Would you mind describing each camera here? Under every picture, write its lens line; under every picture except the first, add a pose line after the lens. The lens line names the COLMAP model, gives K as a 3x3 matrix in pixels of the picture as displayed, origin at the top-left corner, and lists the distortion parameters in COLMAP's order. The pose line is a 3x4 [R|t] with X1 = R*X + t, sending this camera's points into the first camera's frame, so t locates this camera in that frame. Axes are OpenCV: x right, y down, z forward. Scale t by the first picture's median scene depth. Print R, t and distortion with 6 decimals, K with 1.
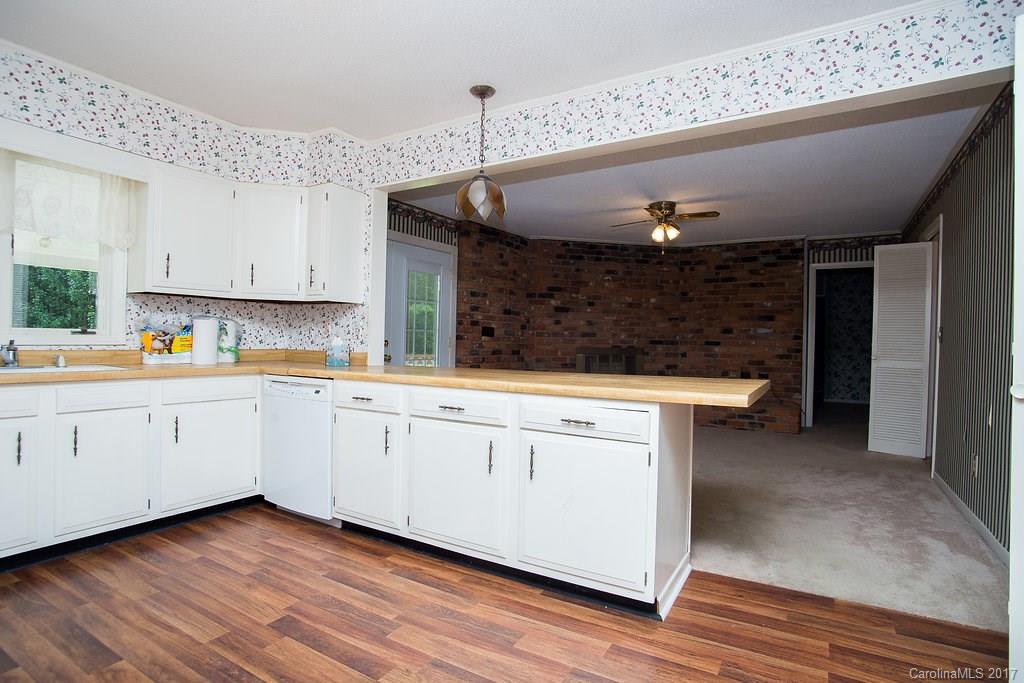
lens RADIAL K [[524.1, 0, 509.1], [0, 524.1, 342.5], [0, 0, 1]] dist [-0.088794, 0.038872]
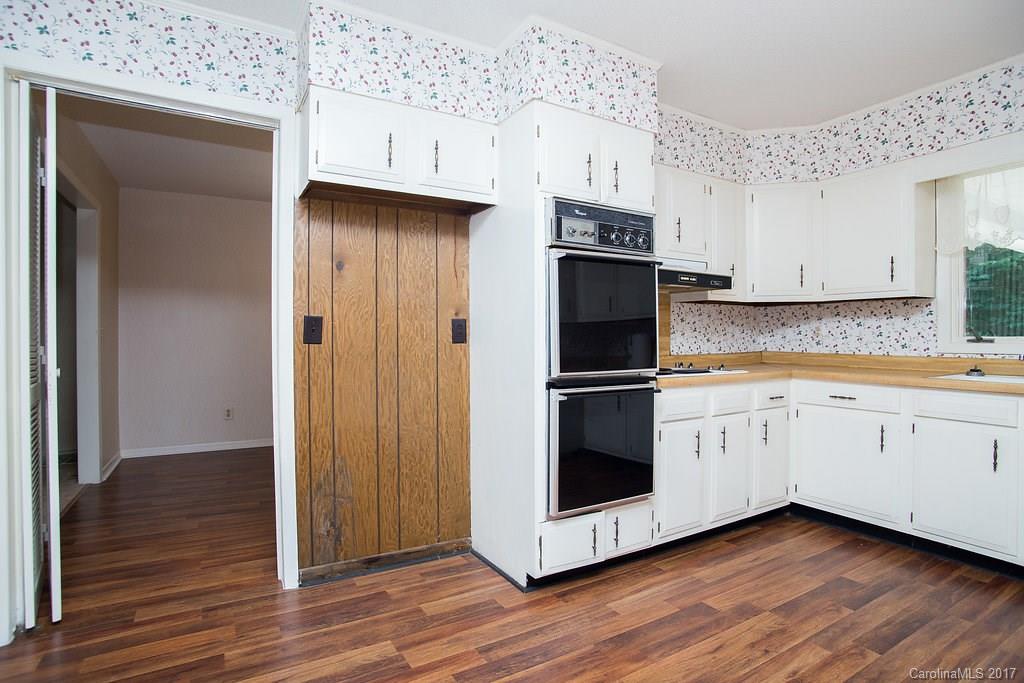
lens RADIAL K [[524.1, 0, 509.1], [0, 524.1, 342.5], [0, 0, 1]] dist [-0.088794, 0.038872]
pose [[-0.473220, -0.007350, -0.880914, 0.132525], [-0.007704, 0.999961, -0.004205, -0.002703], [0.880911, 0.004797, -0.473258, 0.202994]]
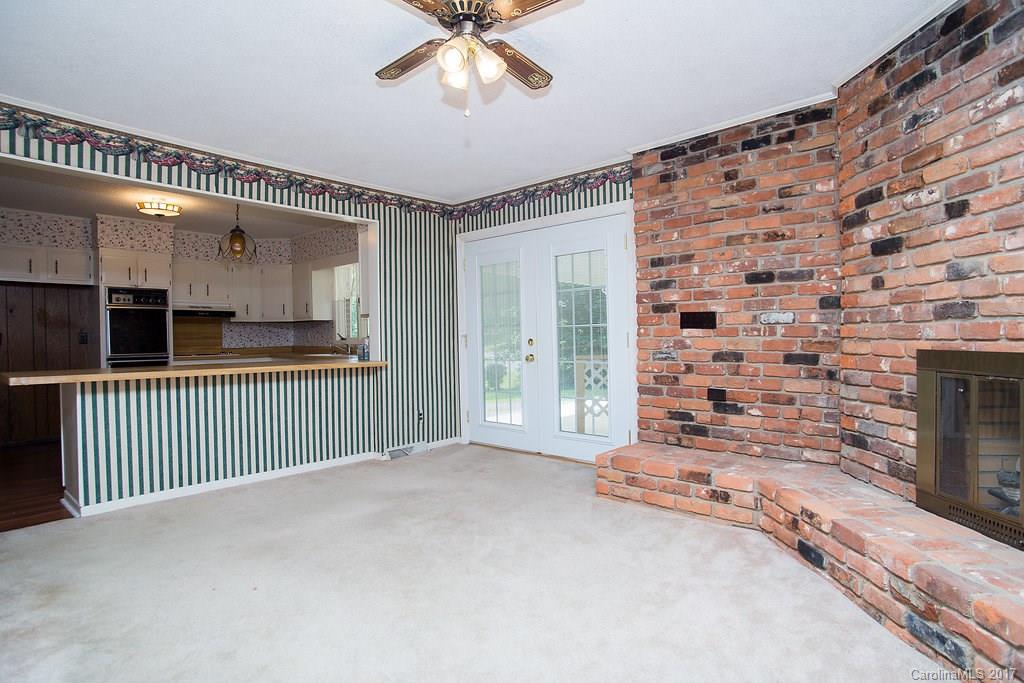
lens RADIAL K [[524.1, 0, 509.1], [0, 524.1, 342.5], [0, 0, 1]] dist [-0.088794, 0.038872]
pose [[-0.165964, -0.000558, -0.986132, 0.531596], [0.009470, 0.999953, -0.002160, 0.002717], [0.986086, -0.009697, -0.165951, 0.857647]]
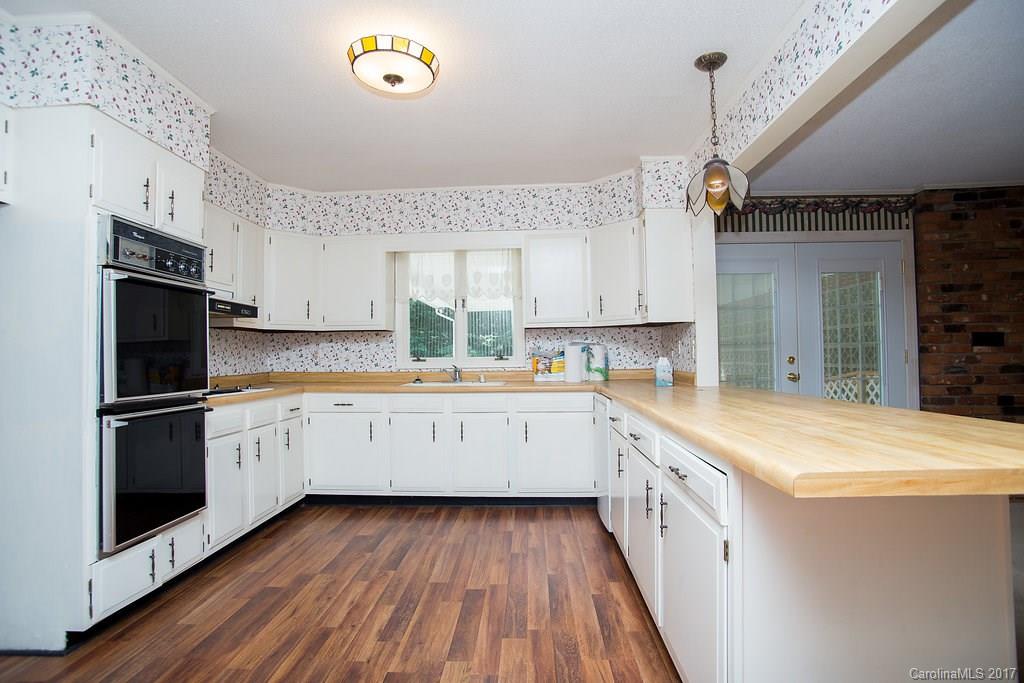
lens RADIAL K [[500.6, 0, 508.2], [0, 500.6, 342.3], [0, 0, 1]] dist [-0.083244, 0.035059]
pose [[0.479459, -0.048507, -0.876223, 0.197653], [0.019878, 0.998815, -0.044416, -0.001372], [0.877339, 0.003879, 0.479855, 0.143262]]
